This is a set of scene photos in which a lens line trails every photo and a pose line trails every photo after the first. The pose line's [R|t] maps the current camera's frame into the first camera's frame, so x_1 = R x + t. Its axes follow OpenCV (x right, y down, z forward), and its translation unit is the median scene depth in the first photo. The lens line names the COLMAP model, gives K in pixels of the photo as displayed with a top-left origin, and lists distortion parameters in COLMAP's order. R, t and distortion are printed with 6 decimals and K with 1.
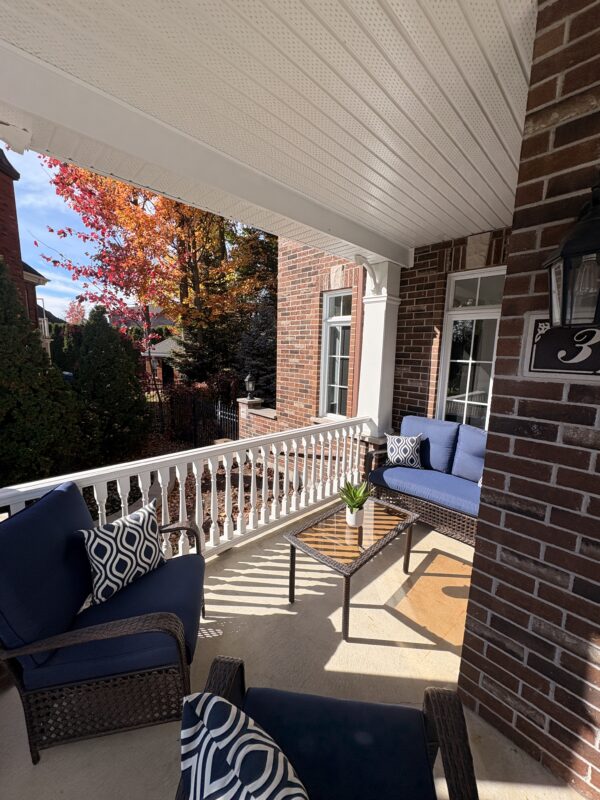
lens RADIAL K [[317.6, 0, 301.1], [0, 317.6, 399.7], [0, 0, 1]] dist [0.000912, -0.000277]
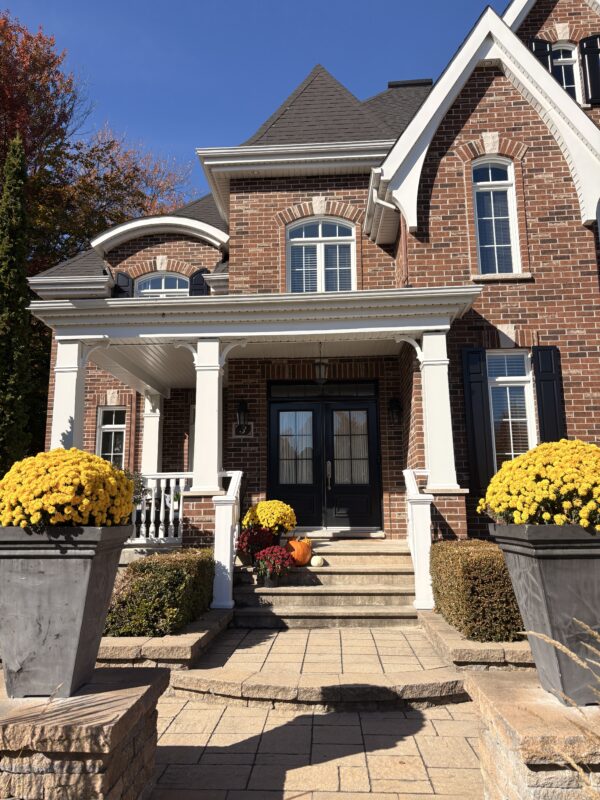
lens RADIAL K [[623.3, 0, 300.0], [0, 623.3, 400.0], [0, 0, 1]] dist [0.059753, -0.068693]
pose [[0.732080, 0.097757, 0.674168, -1.158796], [0.129940, 0.951440, -0.279065, 0.510934], [-0.668711, 0.291899, 0.683827, -1.458854]]
